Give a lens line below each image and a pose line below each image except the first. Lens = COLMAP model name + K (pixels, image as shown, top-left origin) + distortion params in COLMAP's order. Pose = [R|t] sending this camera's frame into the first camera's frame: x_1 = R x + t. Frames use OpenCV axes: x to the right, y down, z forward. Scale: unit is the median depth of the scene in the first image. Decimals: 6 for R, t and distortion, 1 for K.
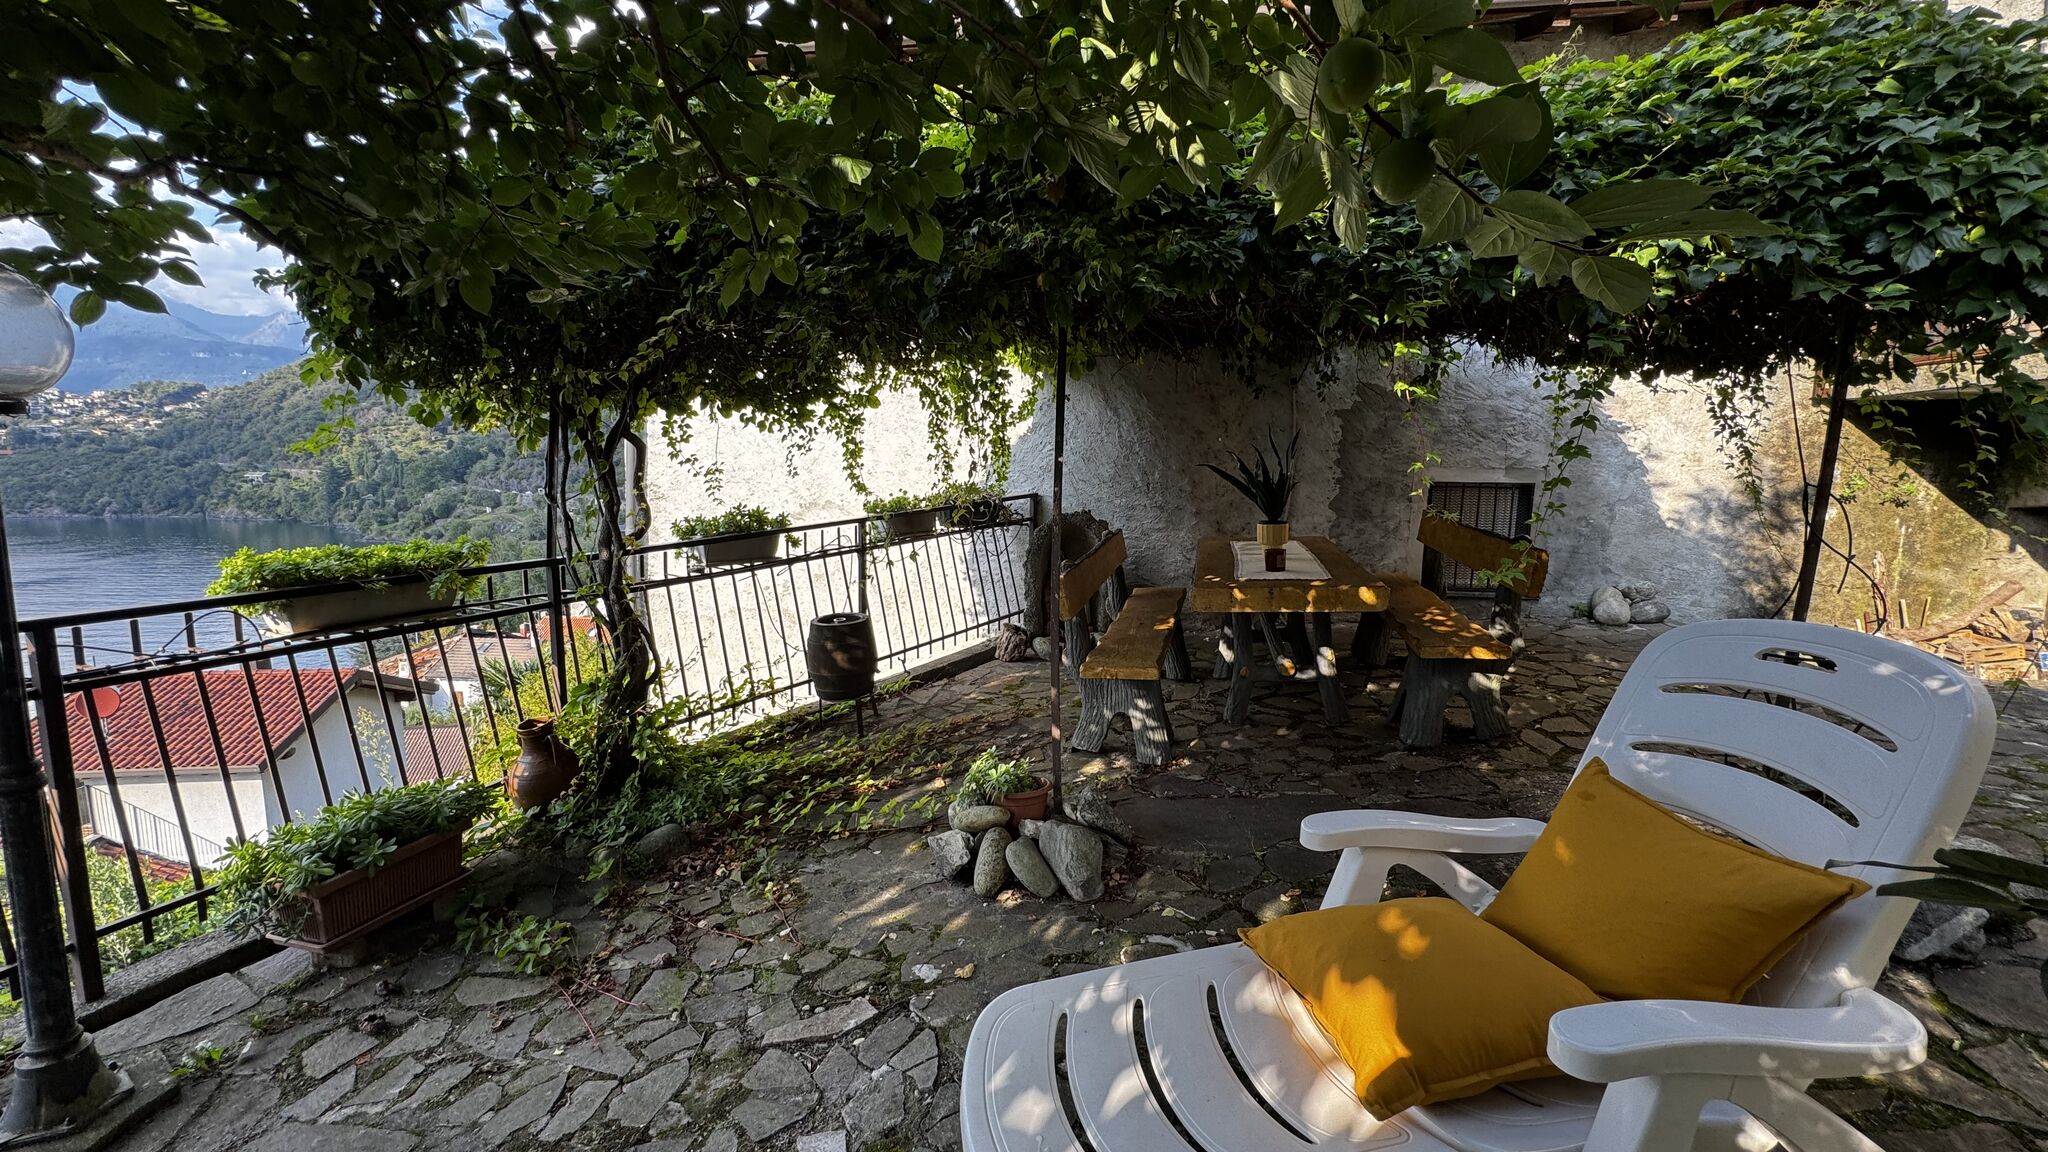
lens RADIAL K [[815.5, 0, 1024.0], [0, 815.5, 576.0], [0, 0, 1]] dist [-0.002057, -0.000029]
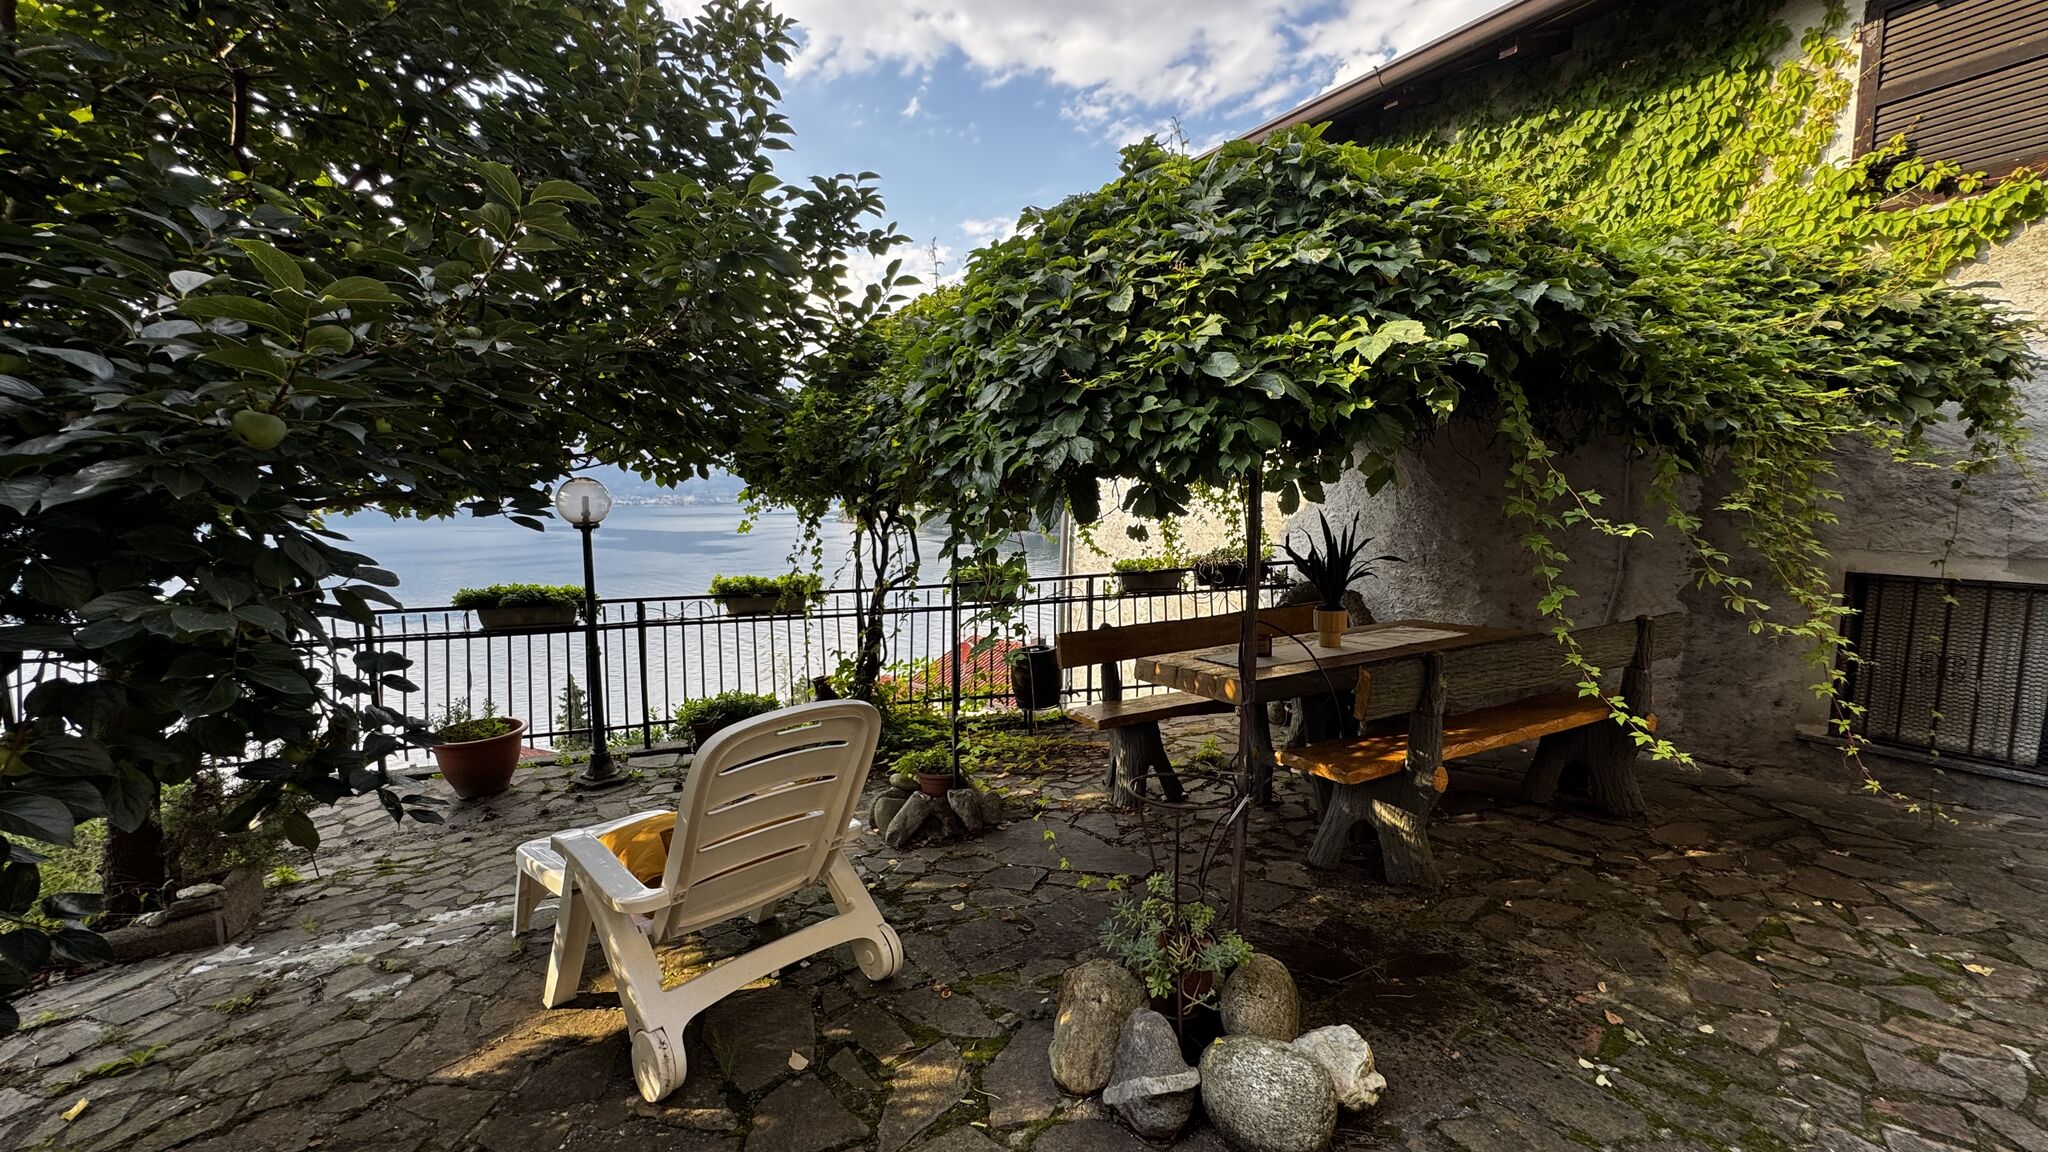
lens RADIAL K [[815.5, 0, 1024.0], [0, 815.5, 576.0], [0, 0, 1]] dist [-0.002057, -0.000029]
pose [[0.642674, 0.065677, -0.763319, 0.732541], [-0.095018, 0.995459, 0.005650, -0.068651], [0.760225, 0.068898, 0.645997, 0.100077]]
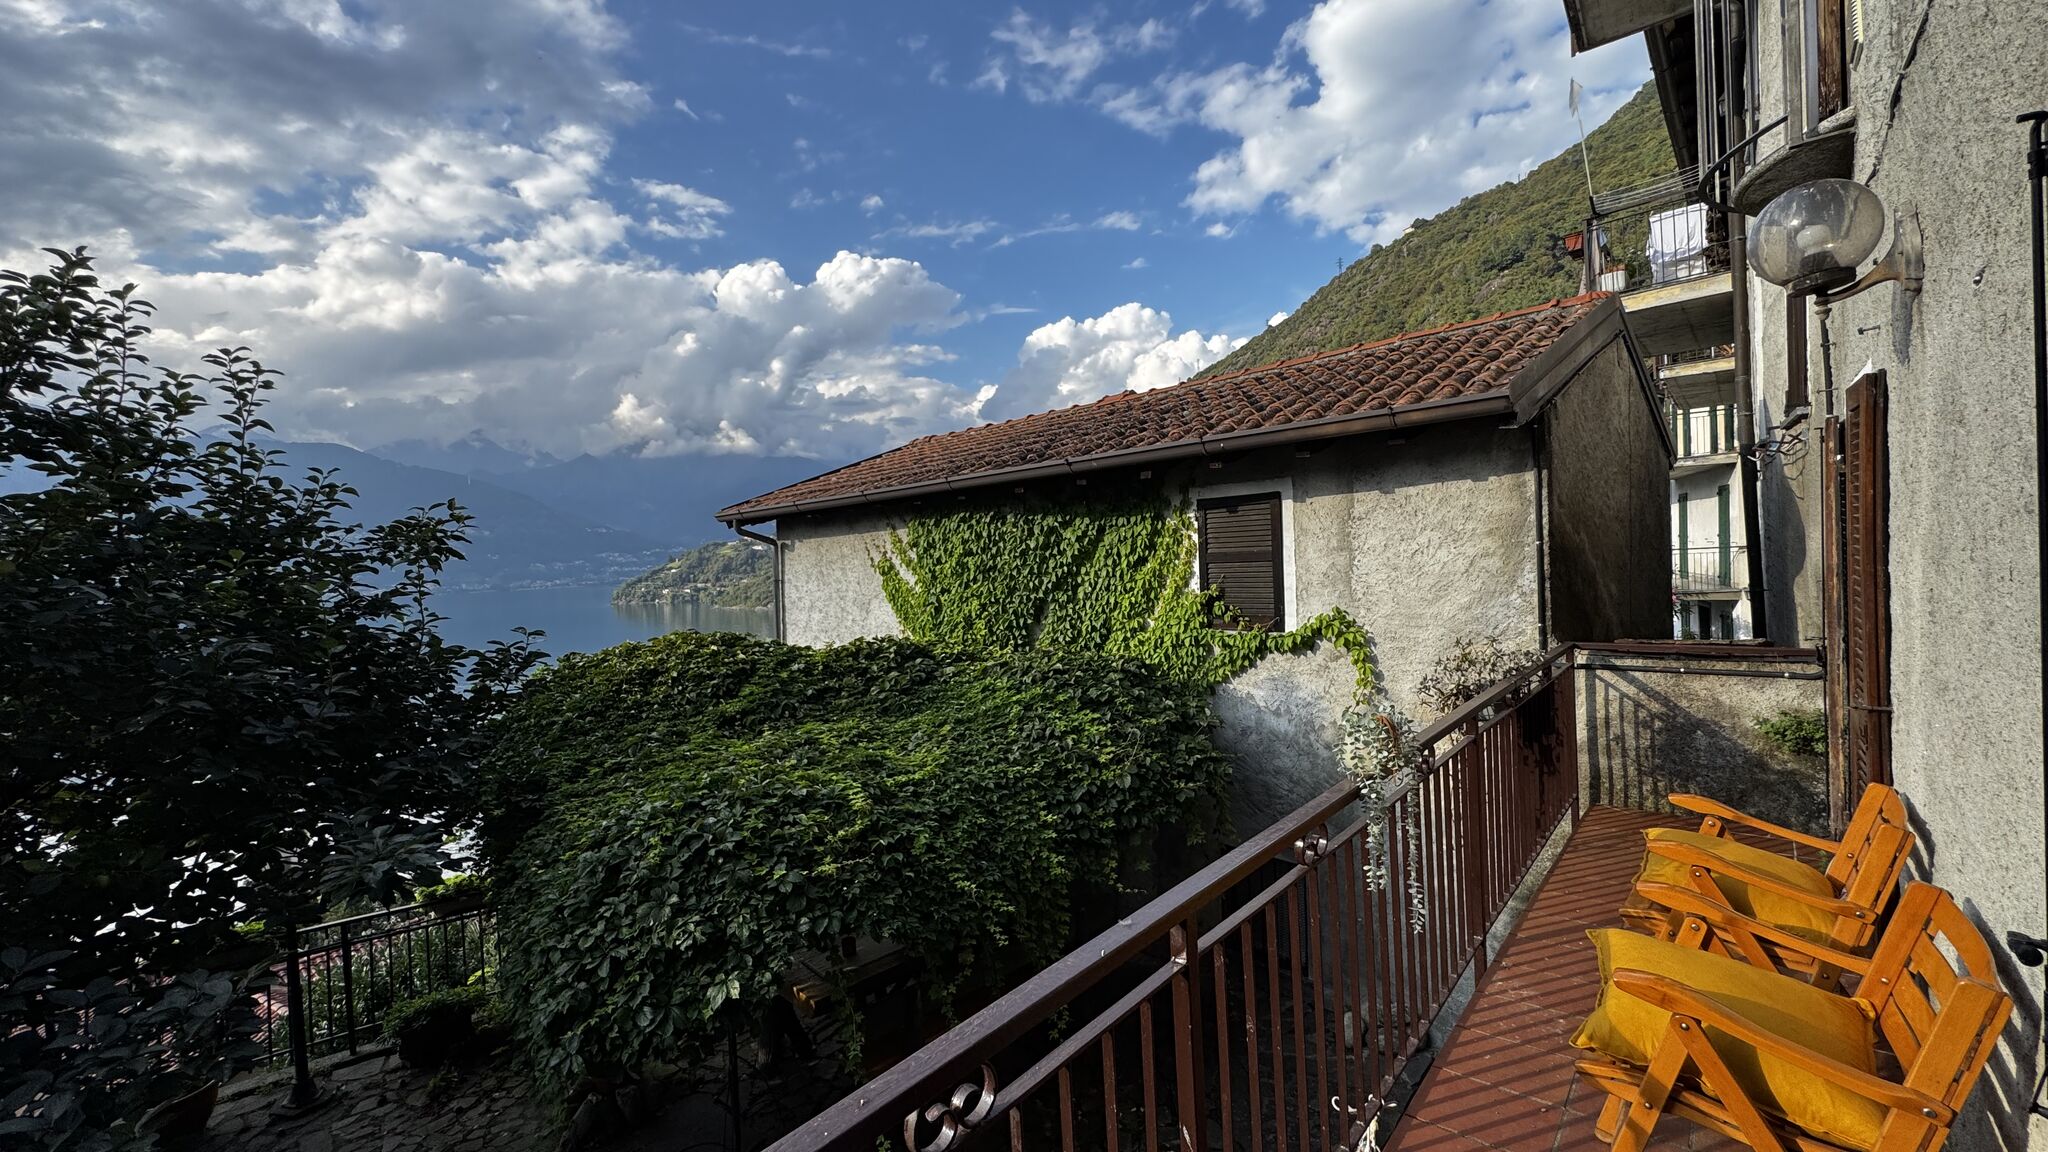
lens RADIAL K [[816.1, 0, 1024.8], [0, 816.1, 579.1], [0, 0, 1]] dist [-0.000709, -0.000596]
pose [[0.809256, -0.028497, -0.586764, 1.176104], [-0.028717, 0.995710, -0.087963, -0.450745], [0.586753, 0.088034, 0.804966, -0.026937]]
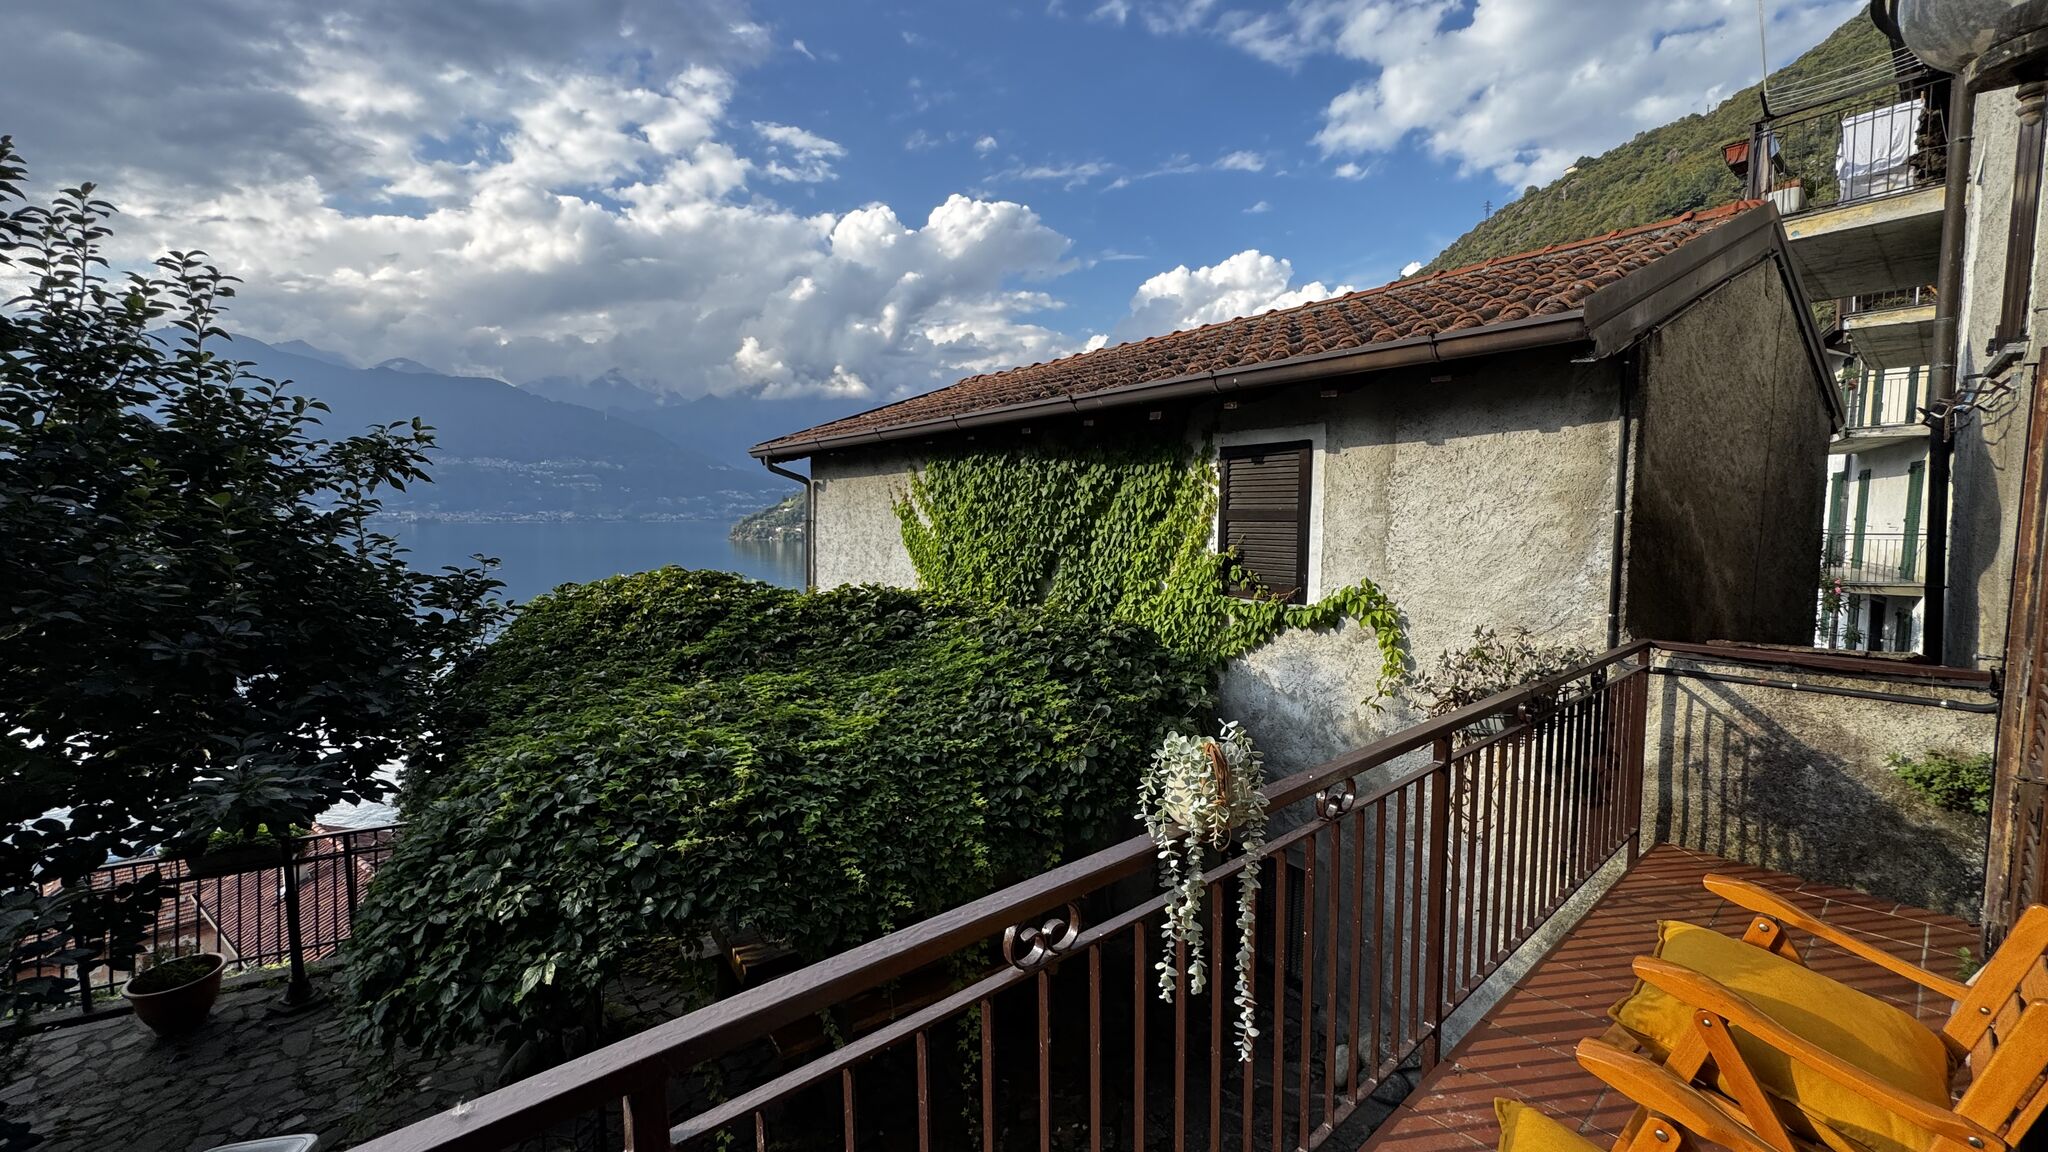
lens RADIAL K [[815.5, 0, 1024.0], [0, 815.5, 576.0], [0, 0, 1]] dist [-0.002057, -0.000029]
pose [[0.731217, 0.045149, -0.680649, 1.219849], [-0.086461, 0.995894, -0.026824, -0.468022], [0.676643, 0.078464, 0.732118, 0.178148]]
